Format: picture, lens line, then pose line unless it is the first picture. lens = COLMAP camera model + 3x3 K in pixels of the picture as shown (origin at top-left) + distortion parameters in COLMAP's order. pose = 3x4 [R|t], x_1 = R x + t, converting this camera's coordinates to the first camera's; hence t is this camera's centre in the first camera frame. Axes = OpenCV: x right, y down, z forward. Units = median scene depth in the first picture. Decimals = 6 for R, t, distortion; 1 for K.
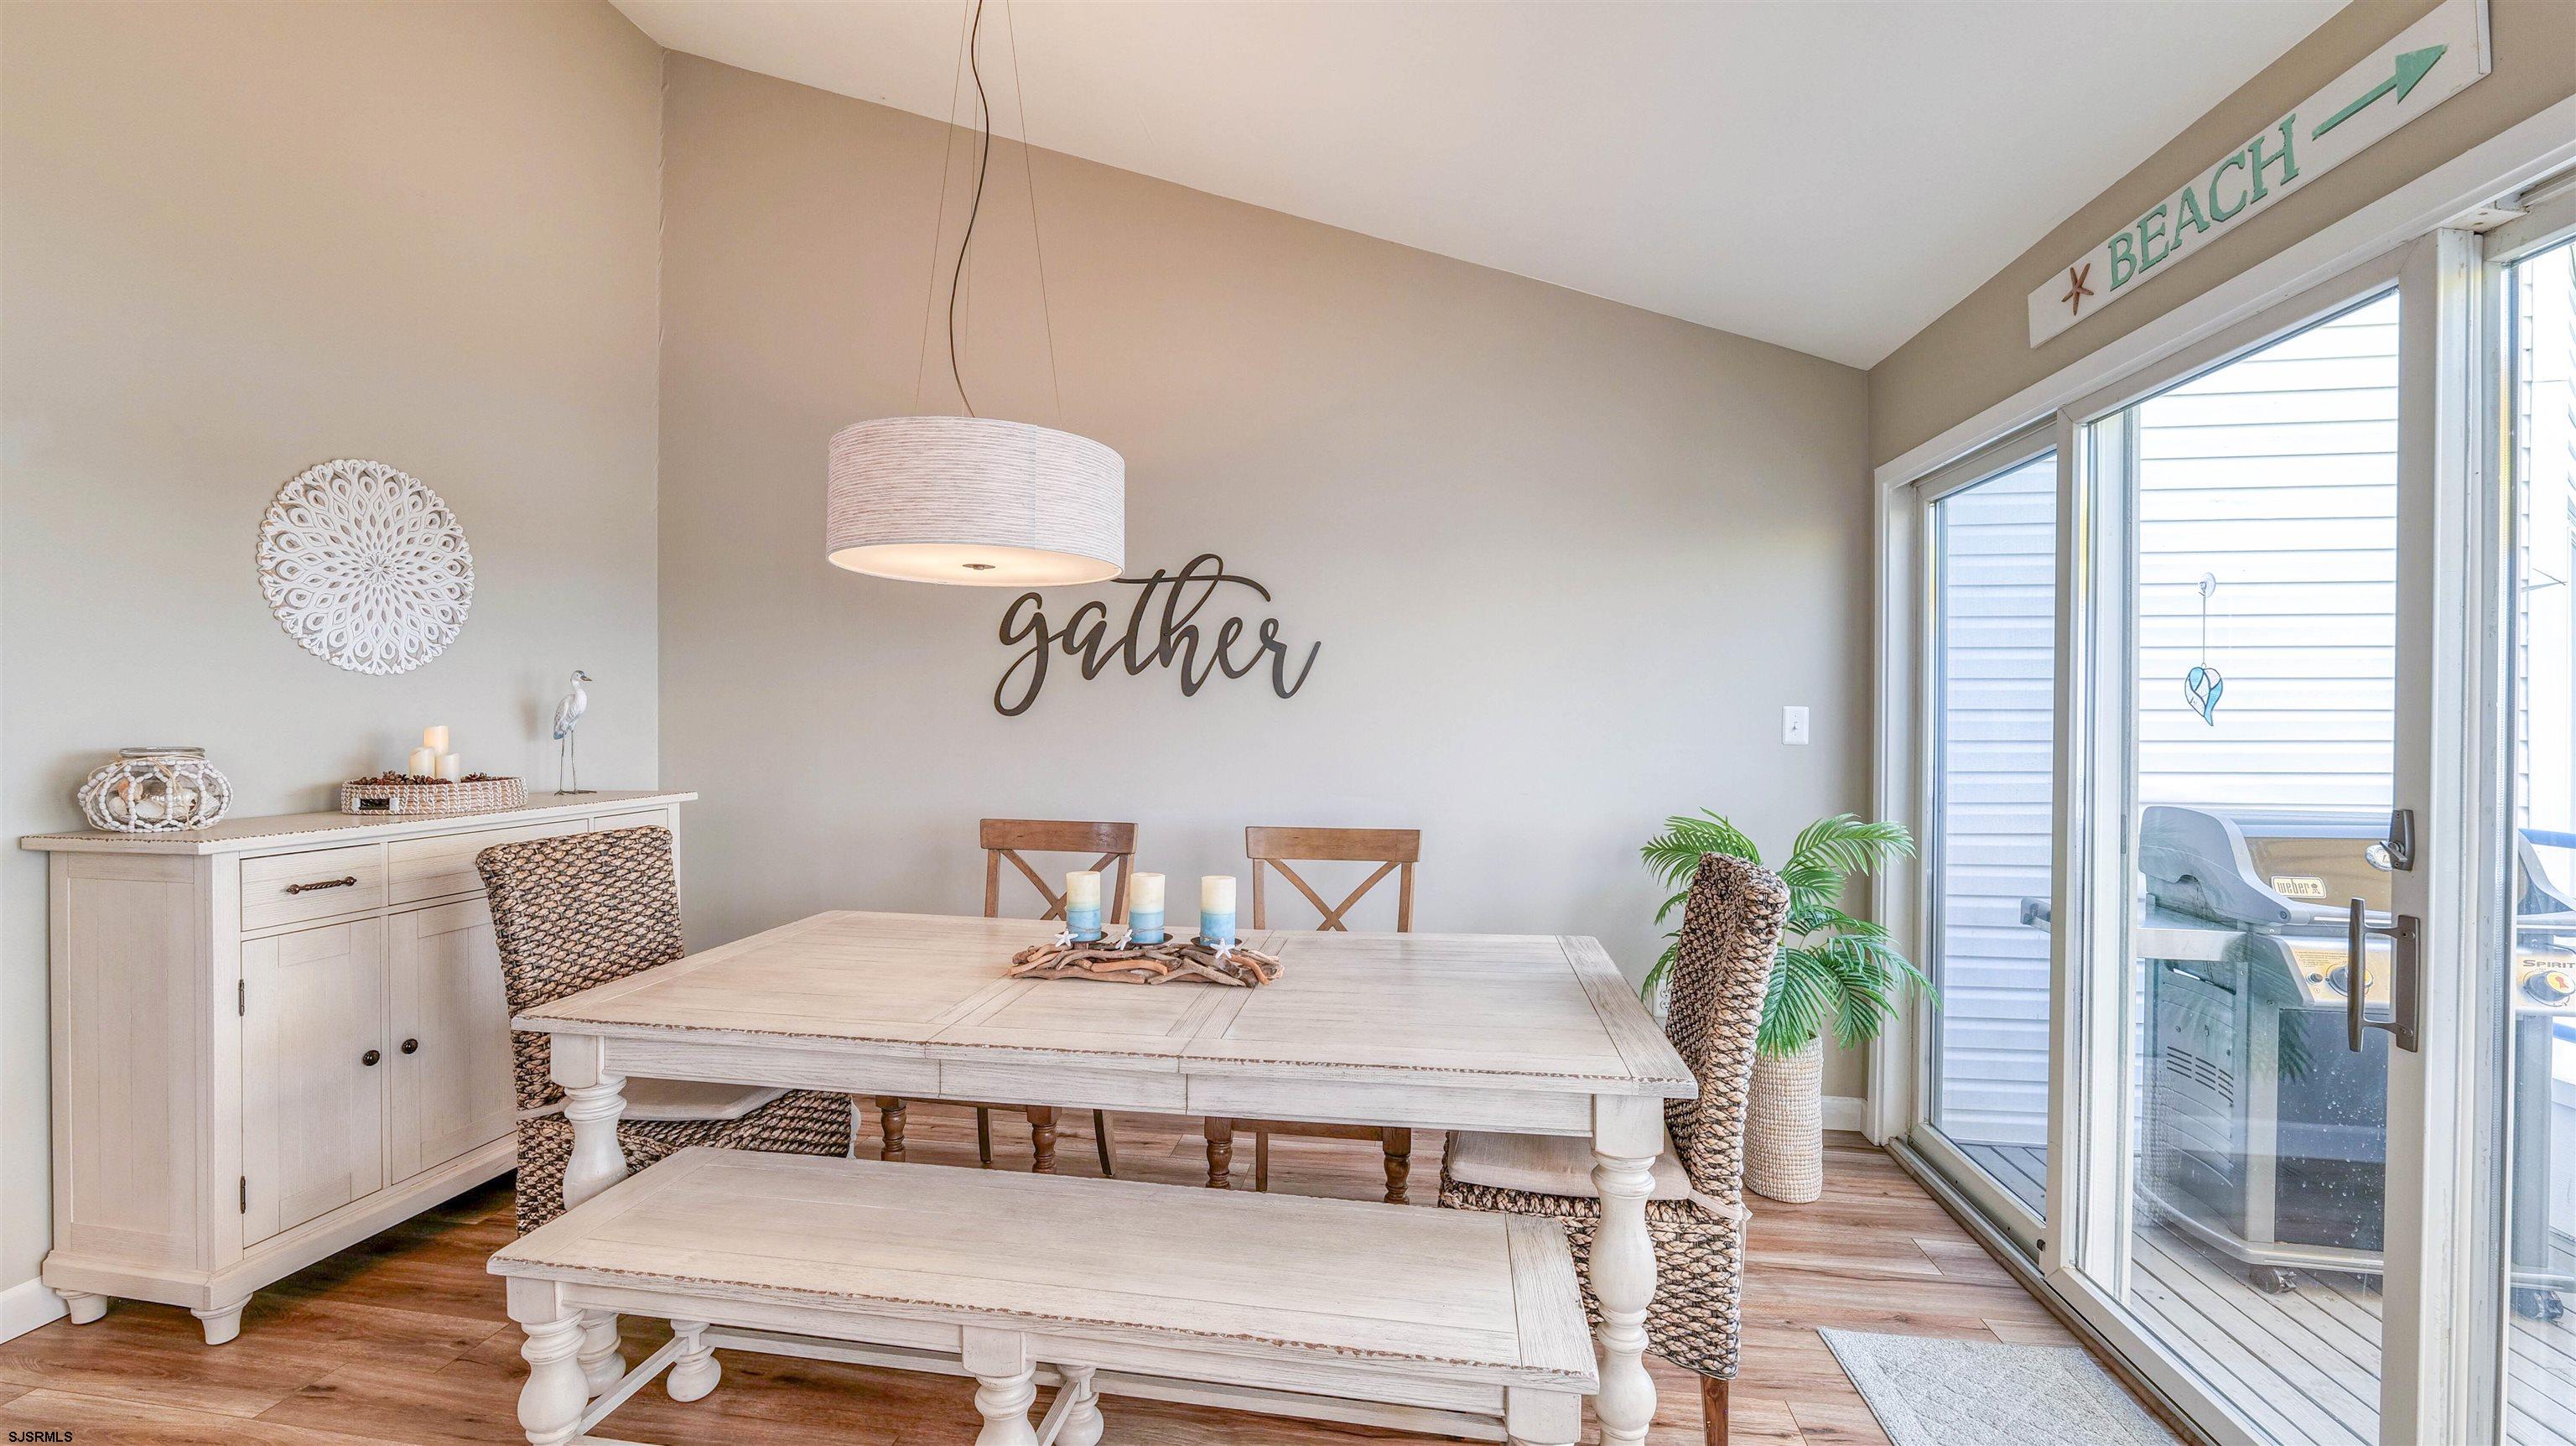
lens RADIAL K [[1046.3, 0, 1275.2], [0, 1046.3, 716.2], [0, 0, 1]] dist [-0.013843, 0.001498]
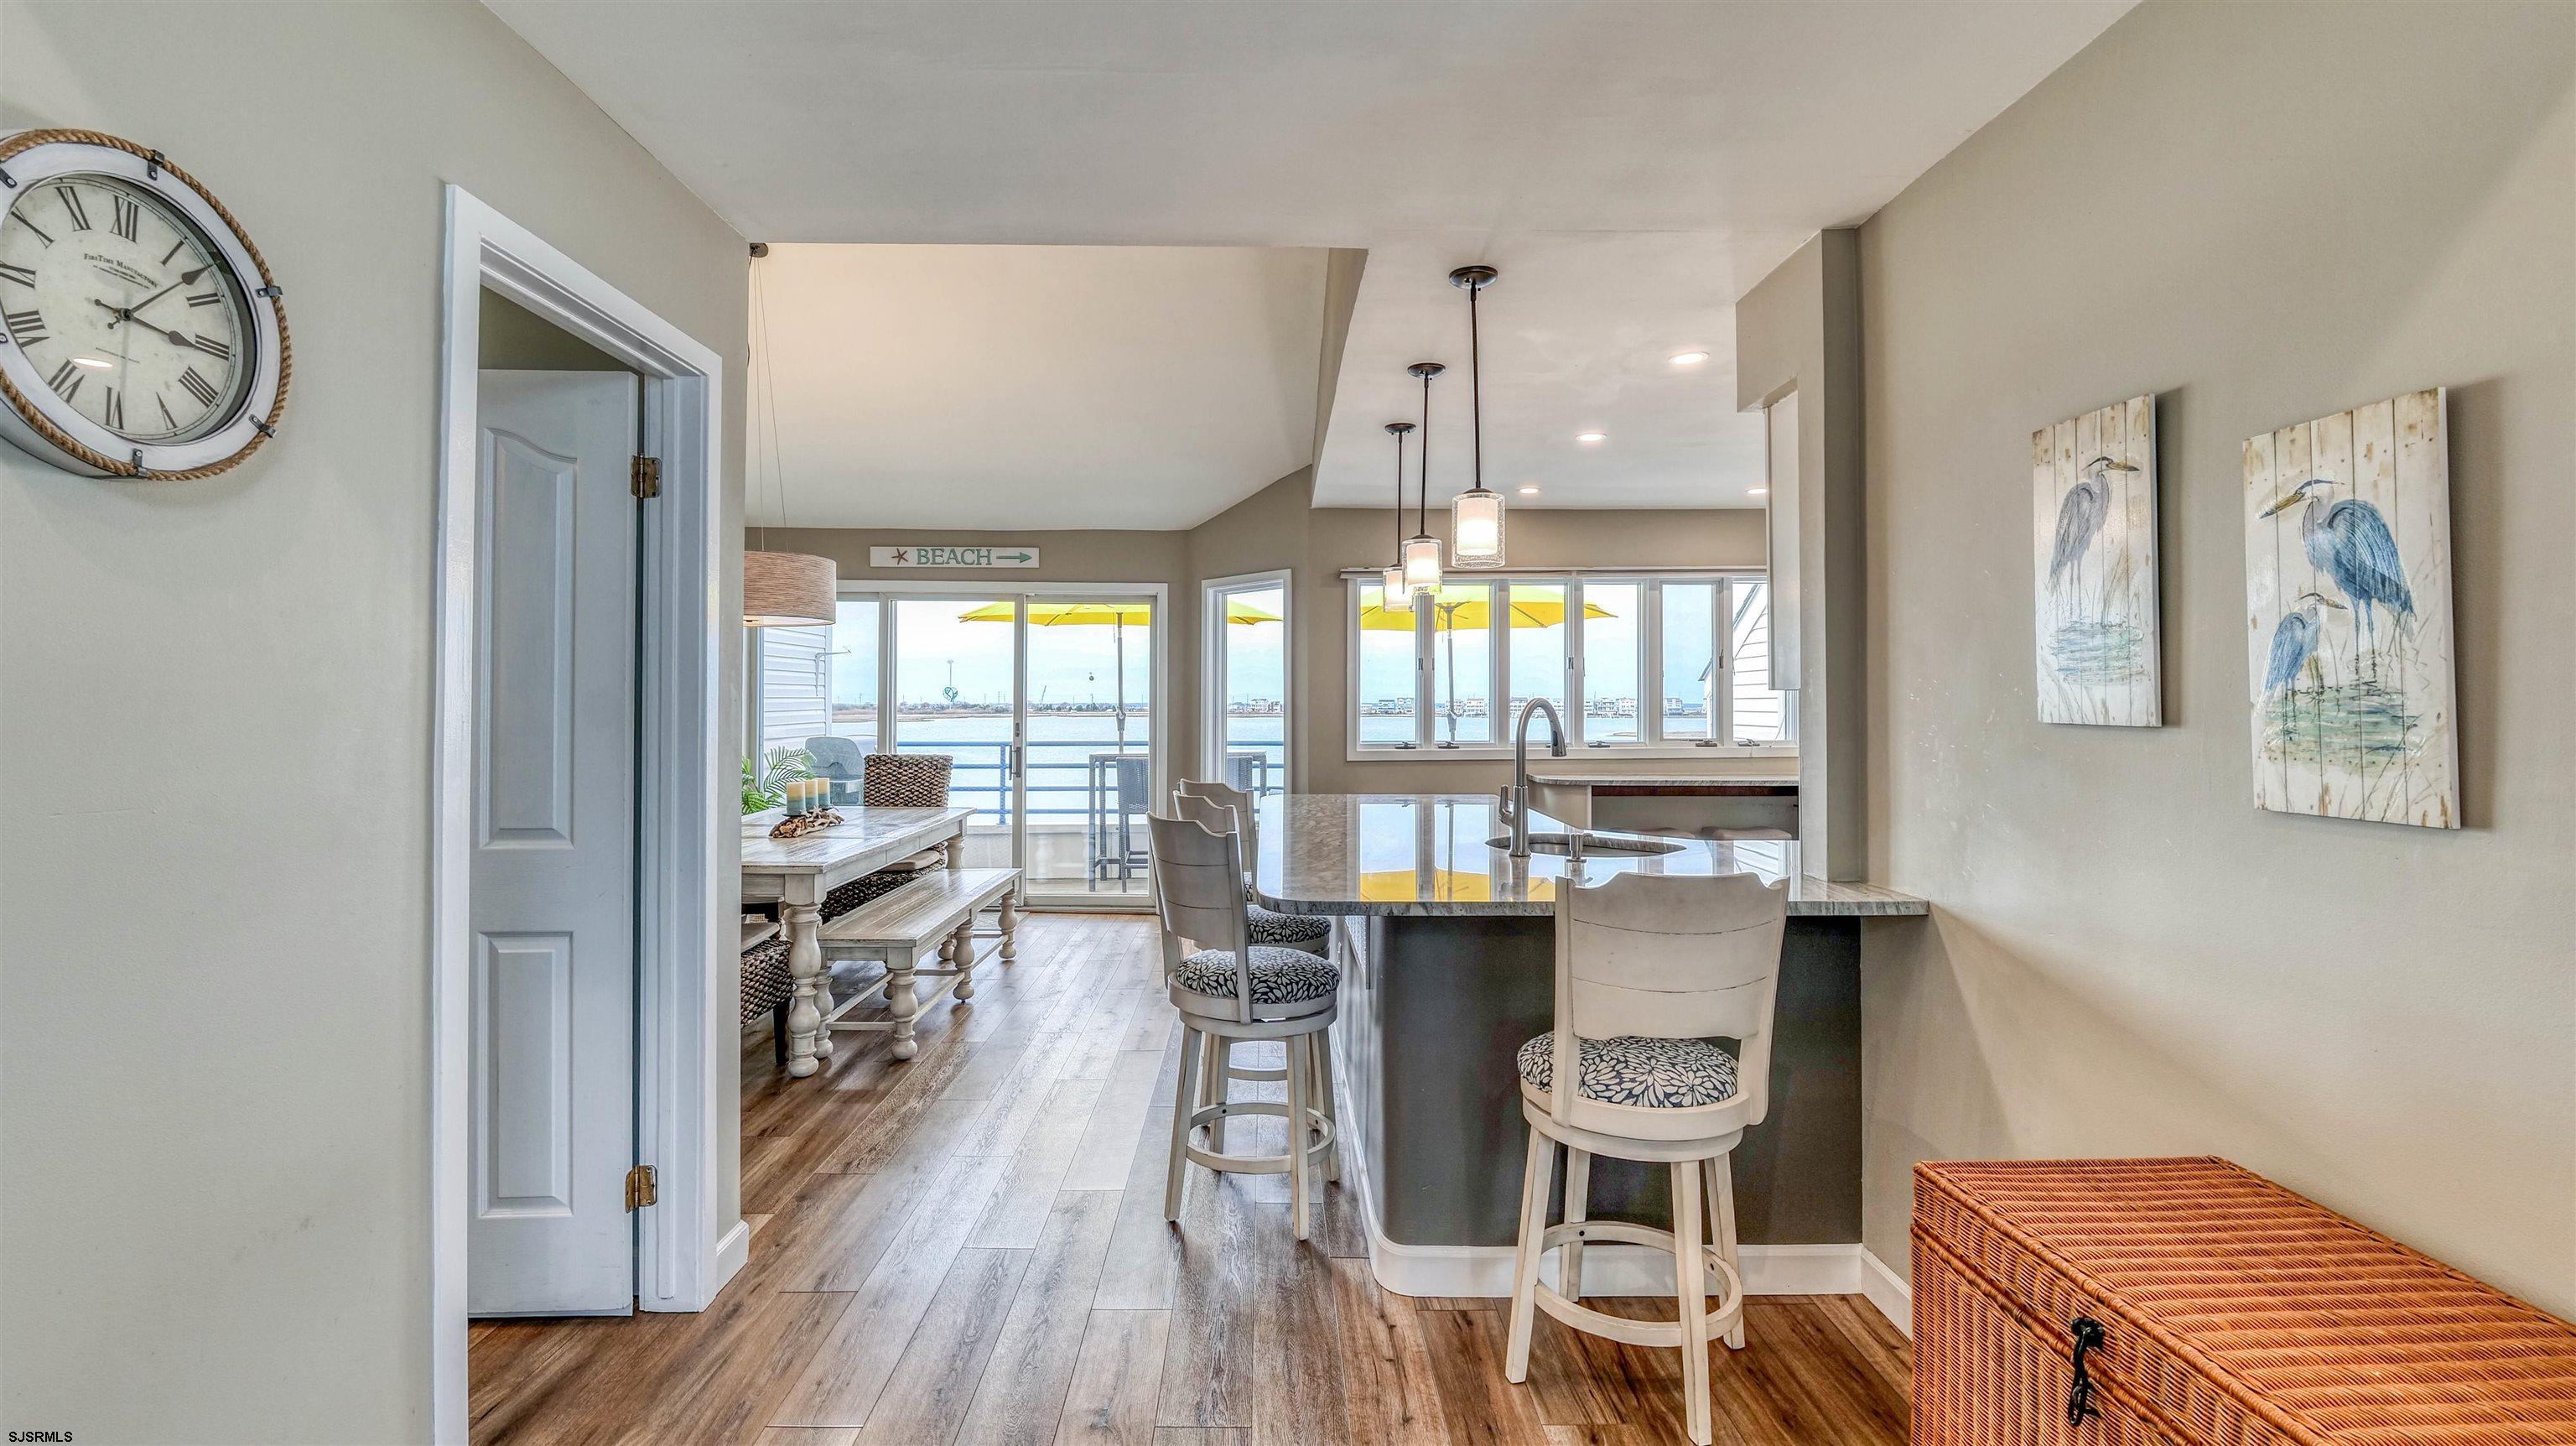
lens RADIAL K [[1095.5, 0, 1275.5], [0, 1095.5, 688.4], [0, 0, 1]] dist [-0.013356, 0.000078]
pose [[-0.165076, 0.006523, 0.986259, -2.885016], [0.000838, 0.999979, -0.006474, -0.018491], [-0.986280, -0.000242, -0.165078, 0.534680]]
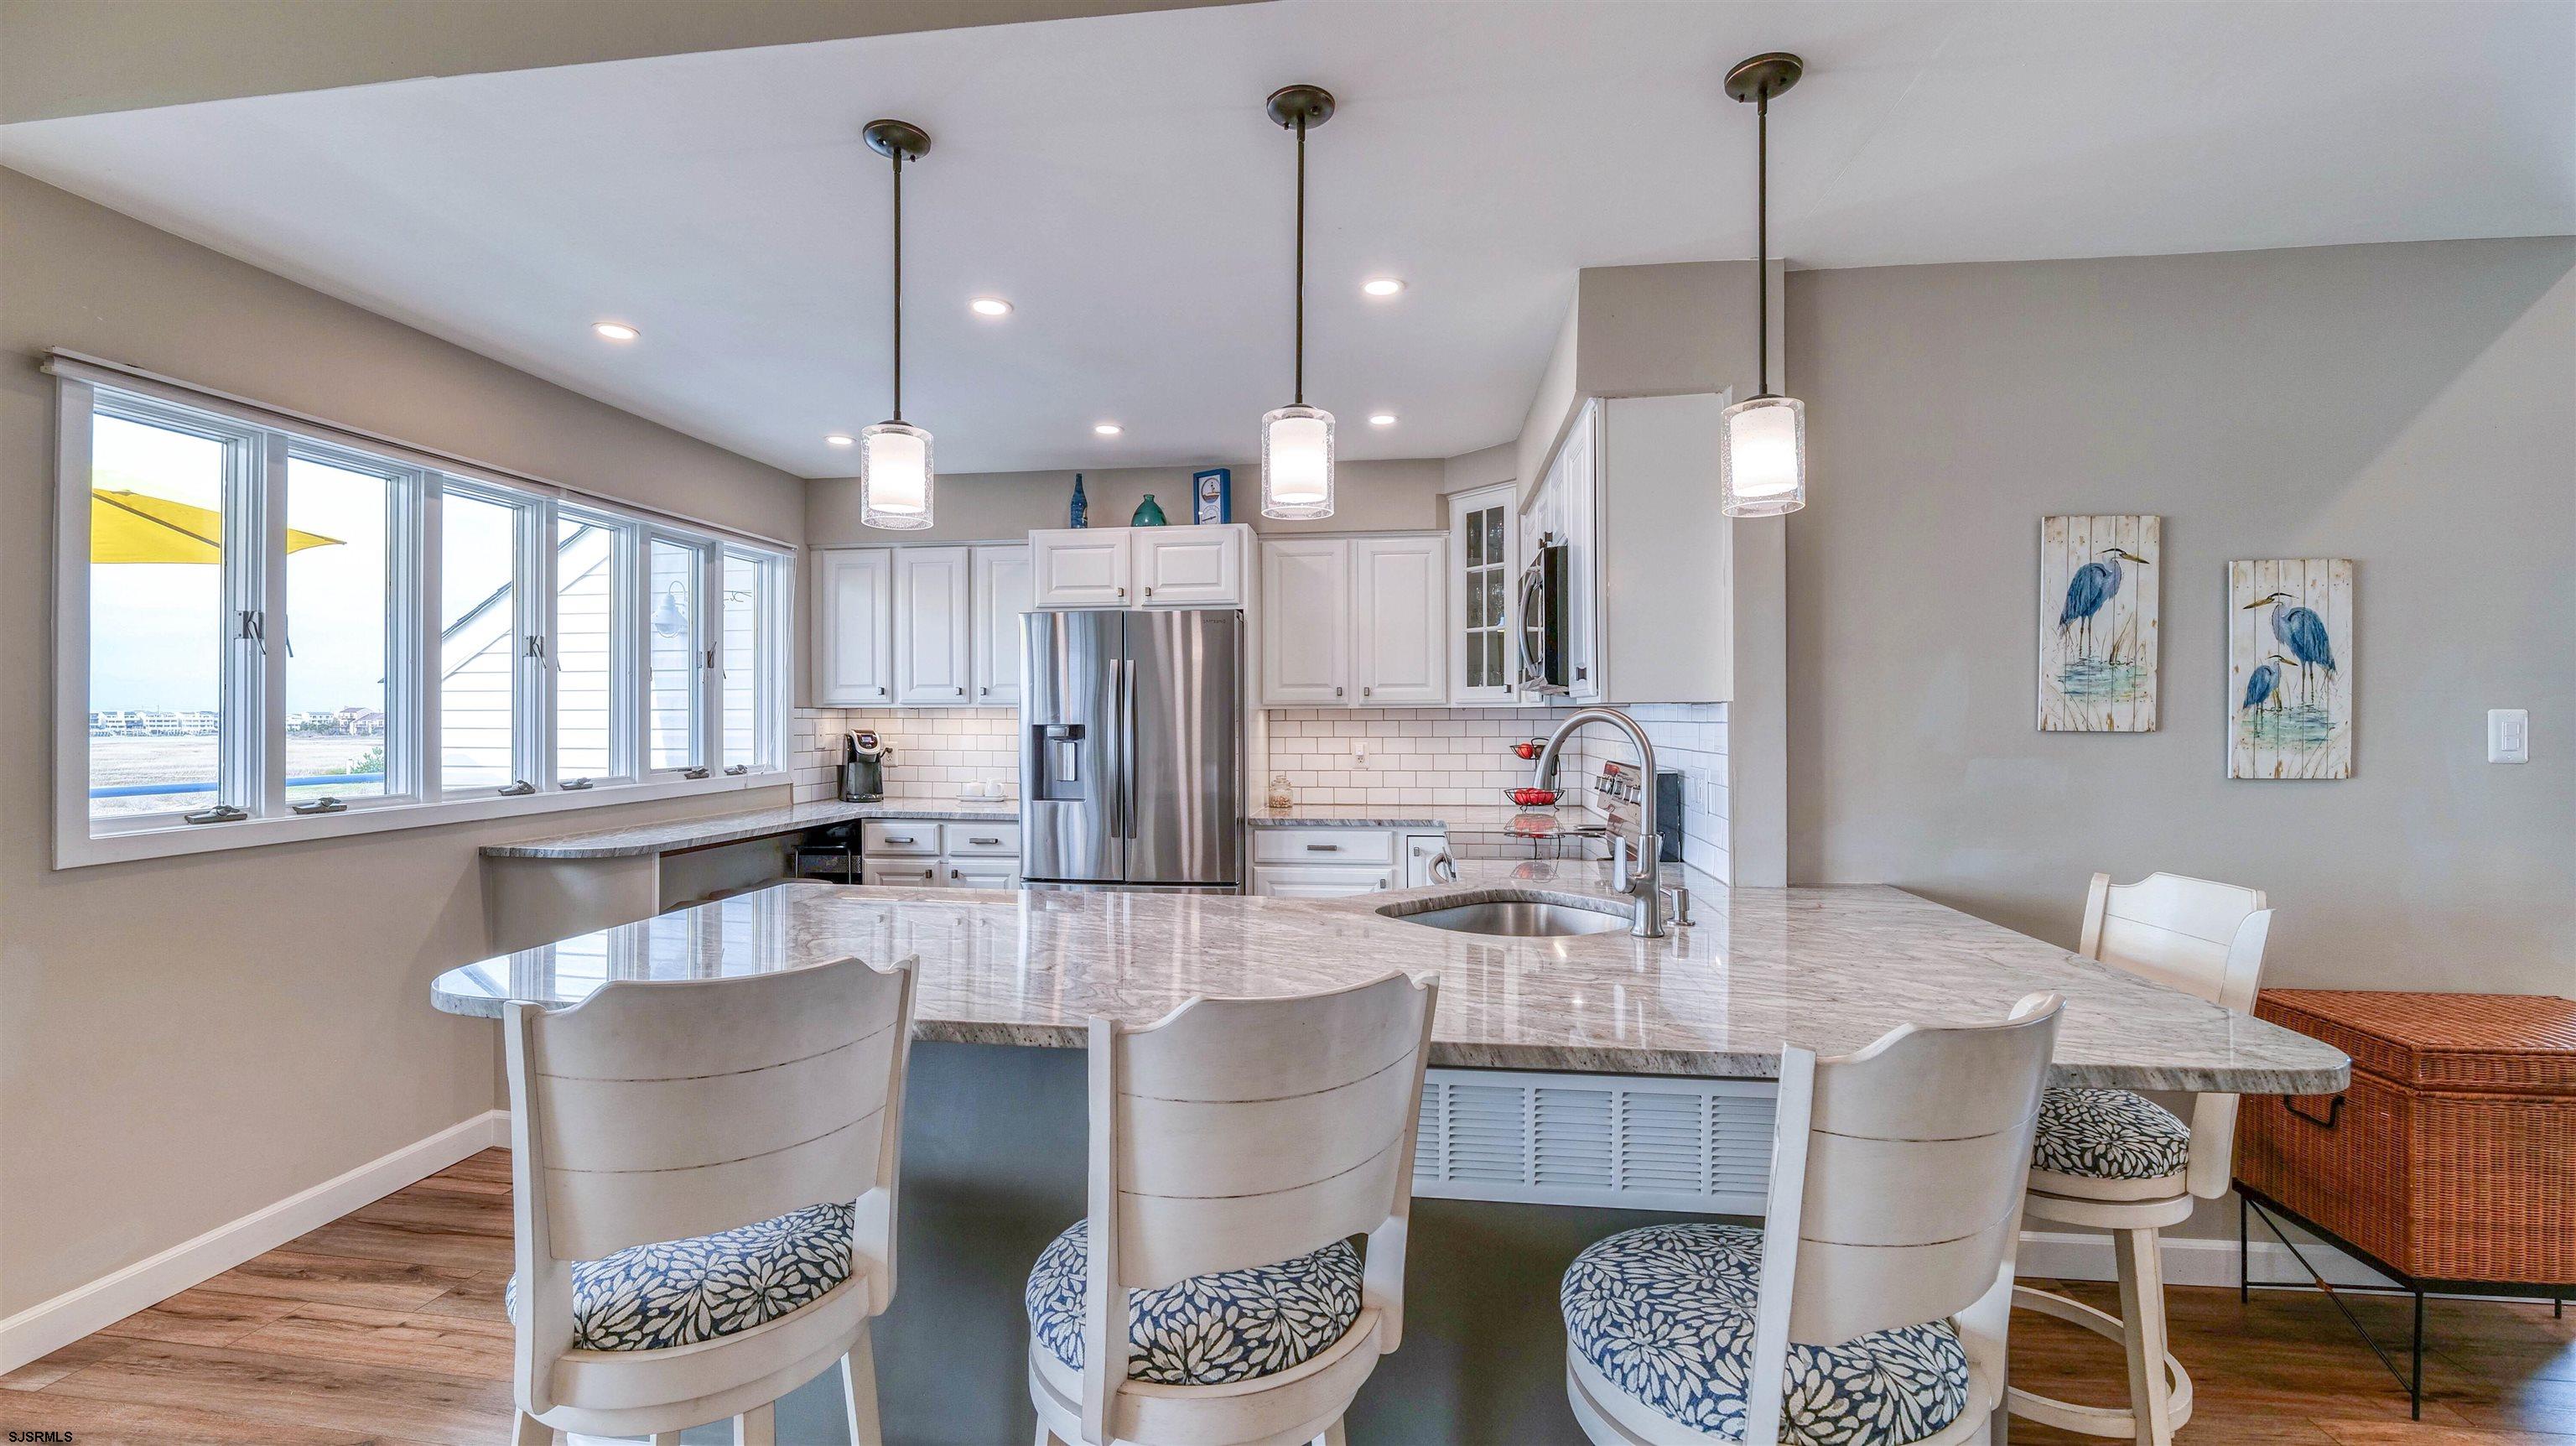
lens RADIAL K [[1046.3, 0, 1275.2], [0, 1046.3, 716.2], [0, 0, 1]] dist [-0.013843, 0.001498]
pose [[-0.999656, -0.007952, -0.025004, -1.025982], [-0.007931, 0.999968, -0.000913, -0.001893], [0.025010, -0.000714, -0.999687, 0.953100]]
